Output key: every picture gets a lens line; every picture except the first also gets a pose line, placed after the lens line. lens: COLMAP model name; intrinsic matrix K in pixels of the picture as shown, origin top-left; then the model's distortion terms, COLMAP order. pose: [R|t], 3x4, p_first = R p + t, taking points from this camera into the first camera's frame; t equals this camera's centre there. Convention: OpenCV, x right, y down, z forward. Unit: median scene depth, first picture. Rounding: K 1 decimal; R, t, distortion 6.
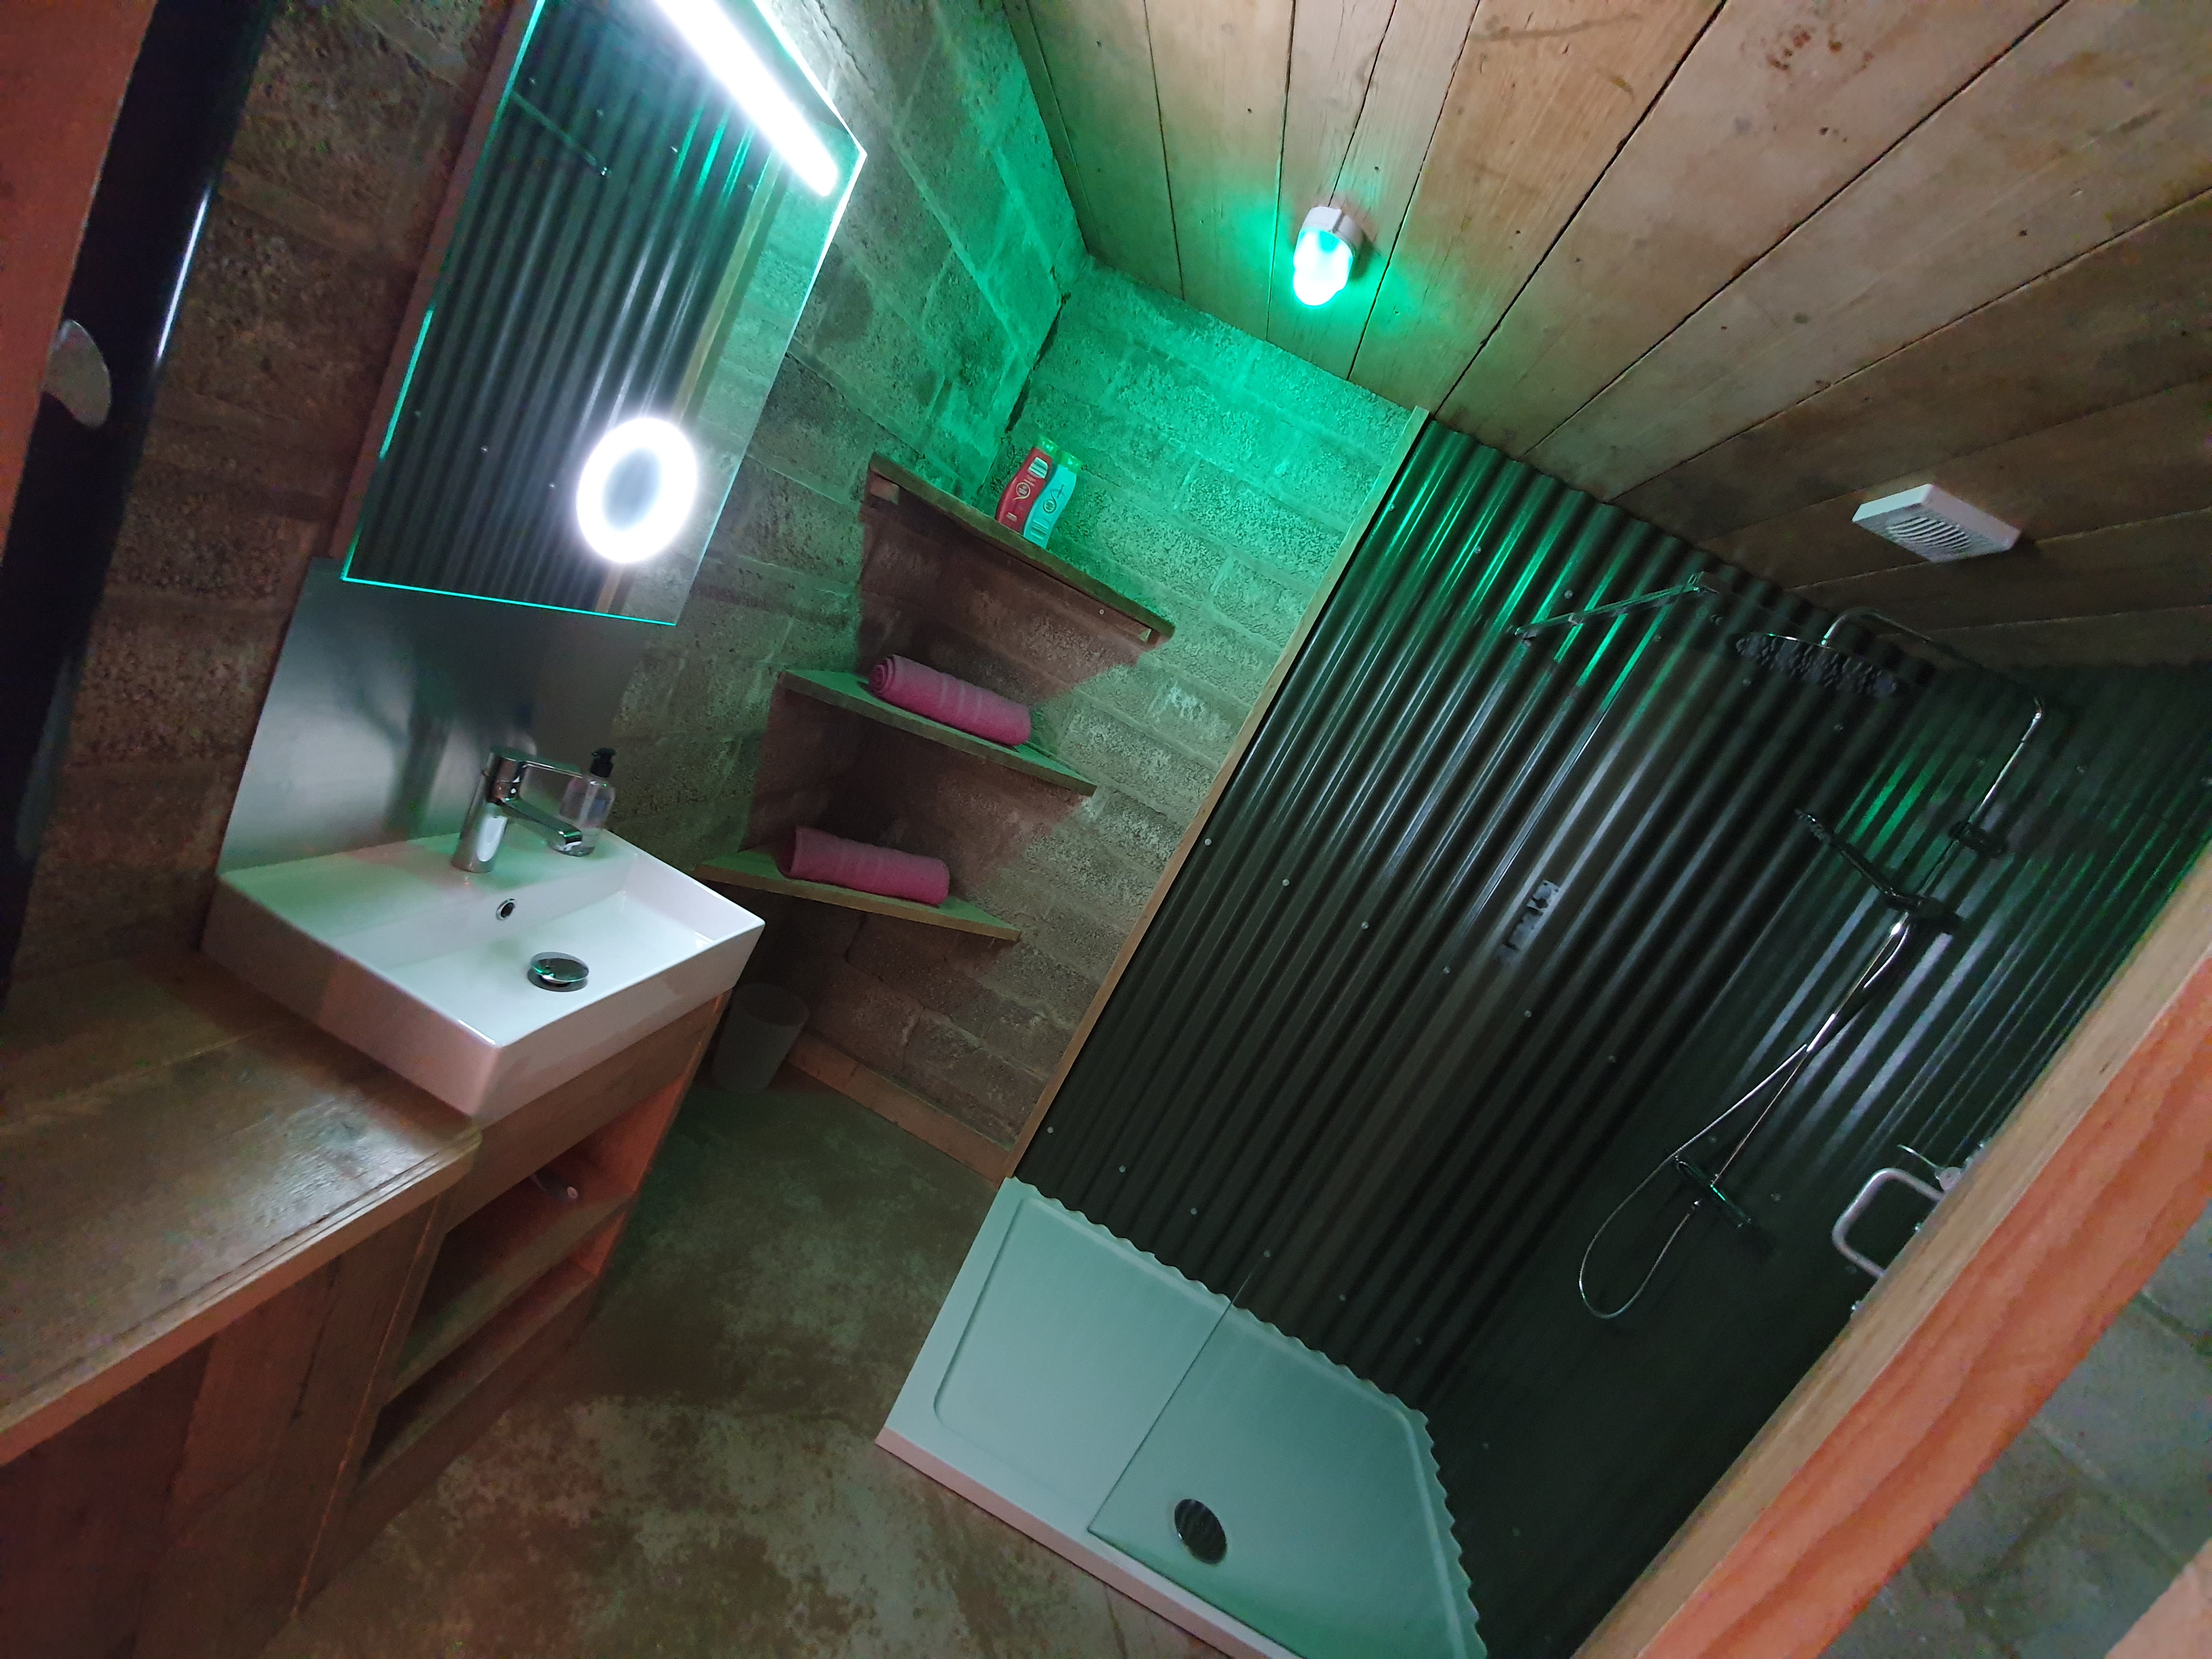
lens RADIAL K [[908.9, 0, 1092.7], [0, 908.9, 822.4], [0, 0, 1]] dist [0.002710, -0.002621]
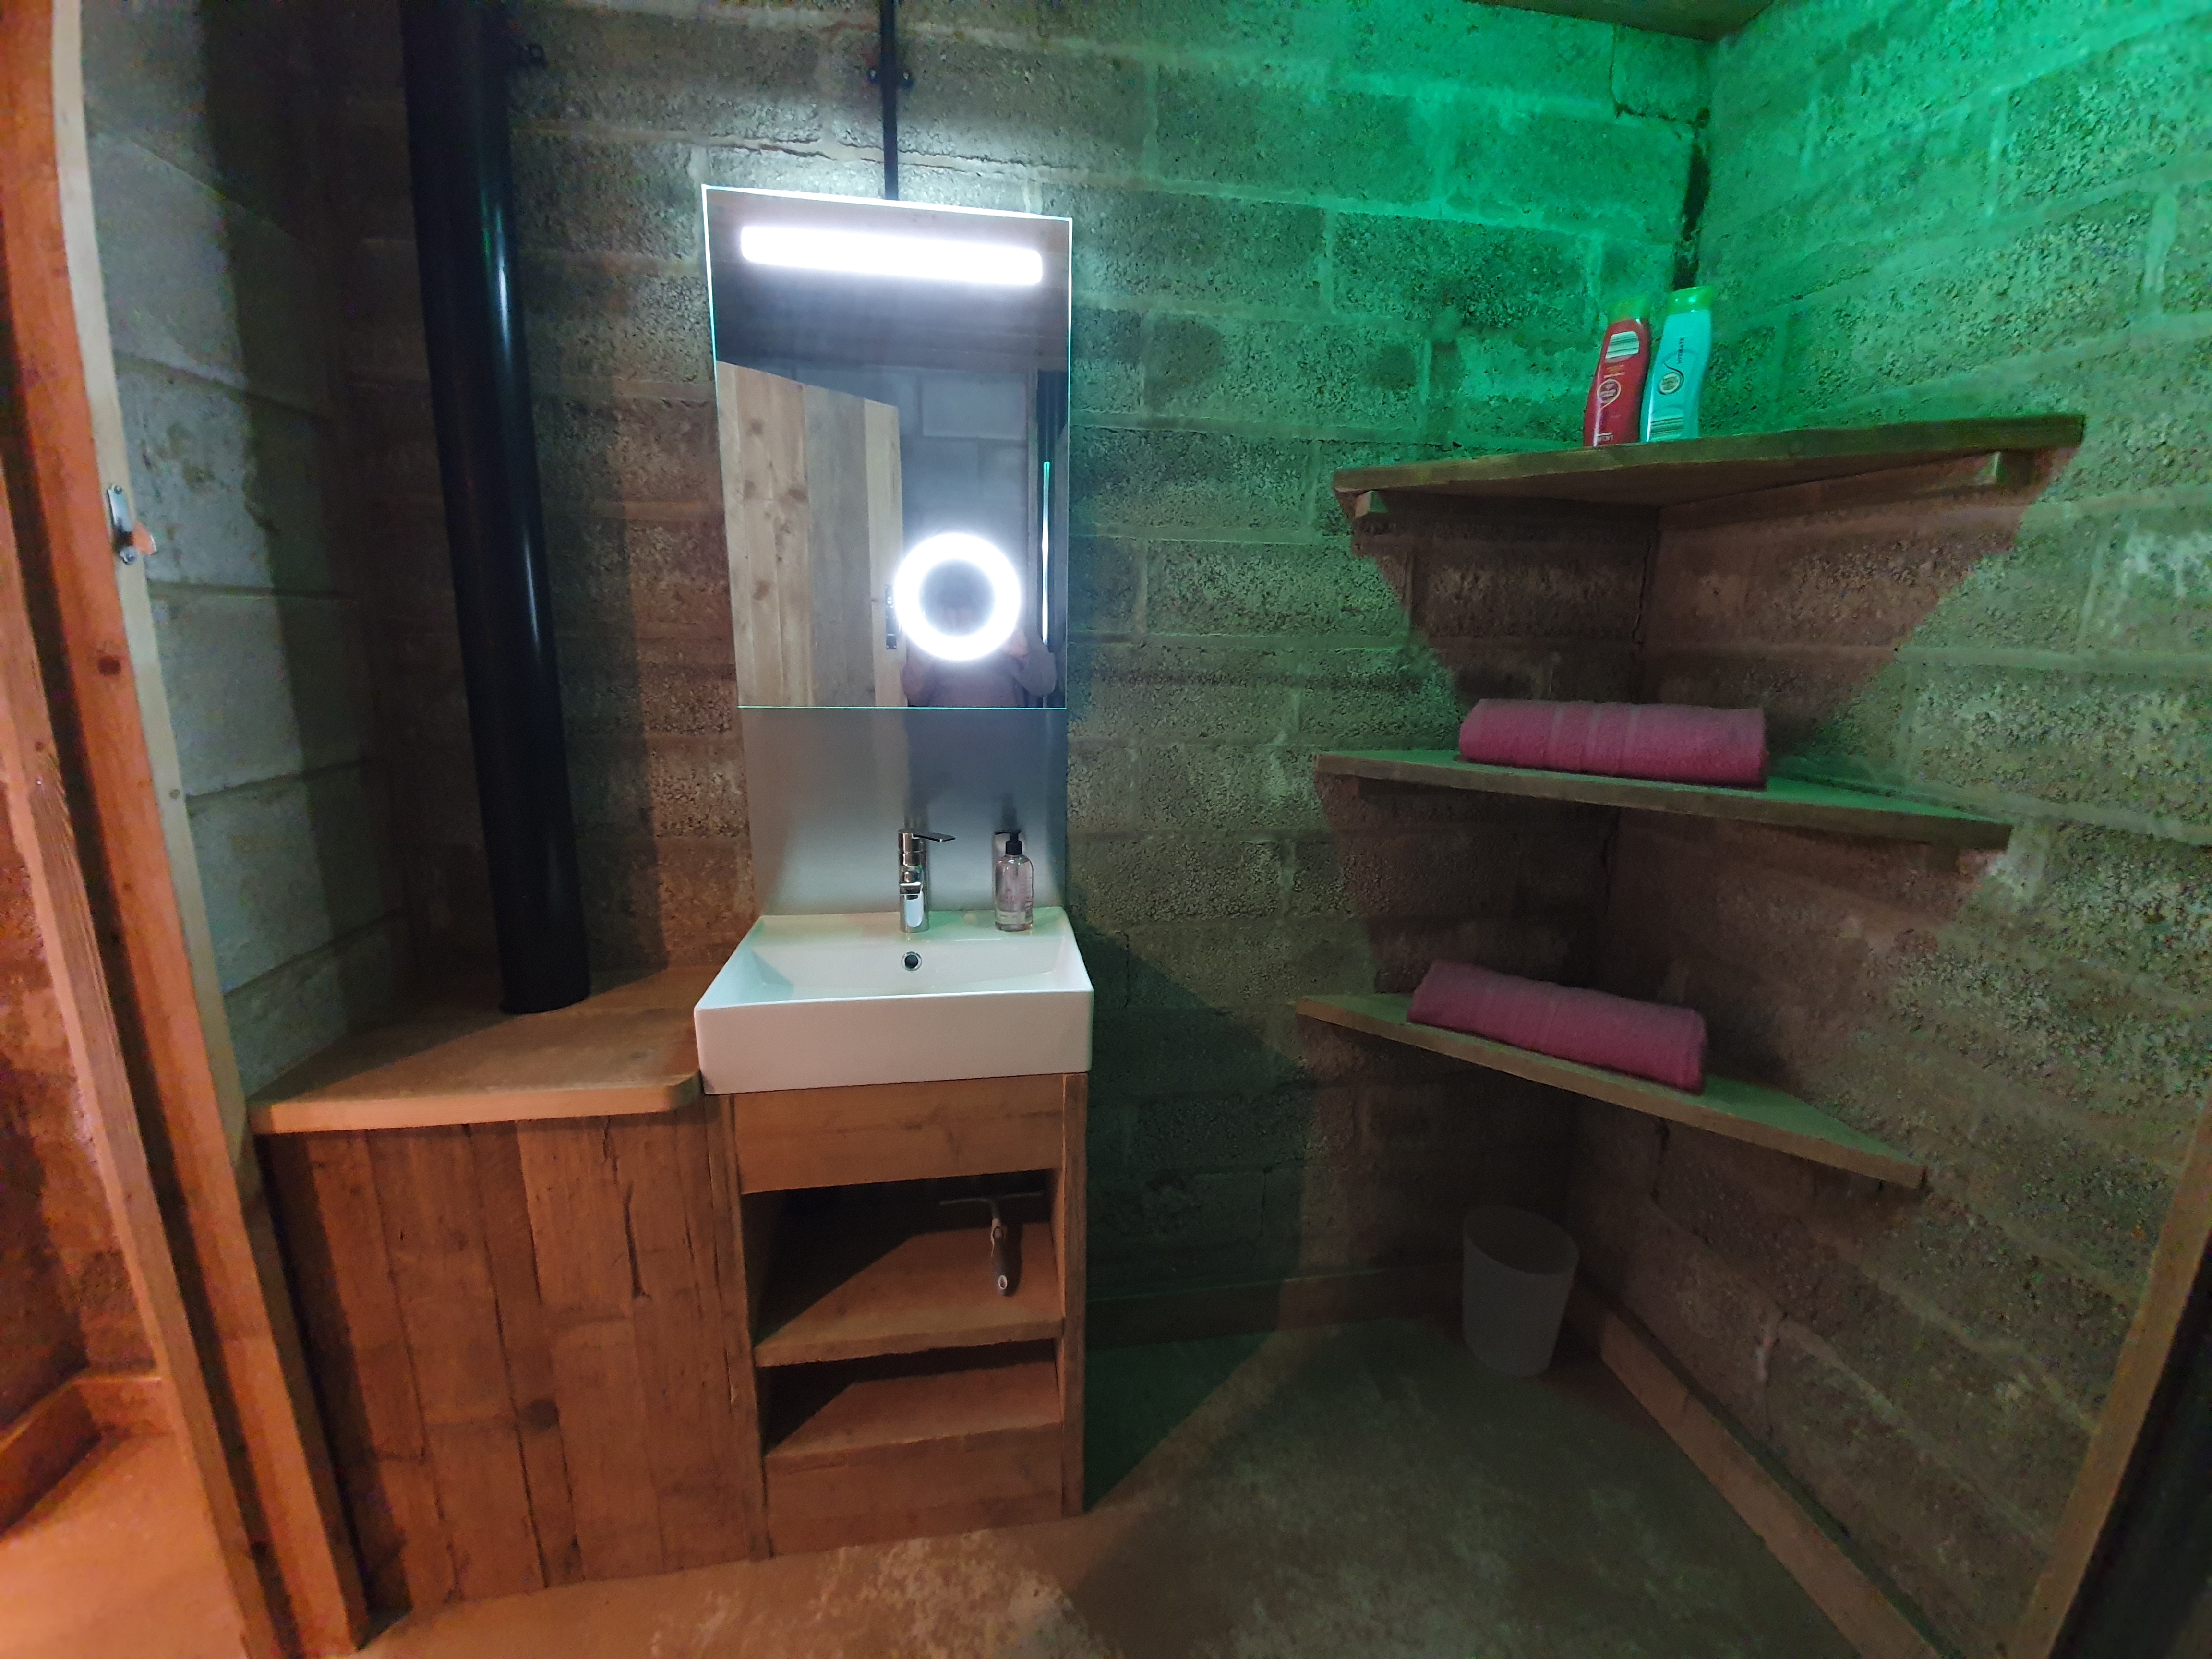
lens RADIAL K [[908.9, 0, 1093.3], [0, 908.9, 822.7], [0, 0, 1]] dist [0.002710, -0.002621]
pose [[0.289942, -0.262628, -0.920305, 0.316467], [-0.082508, 0.951172, -0.297430, 0.143168], [0.953481, 0.162170, 0.254115, 0.500496]]
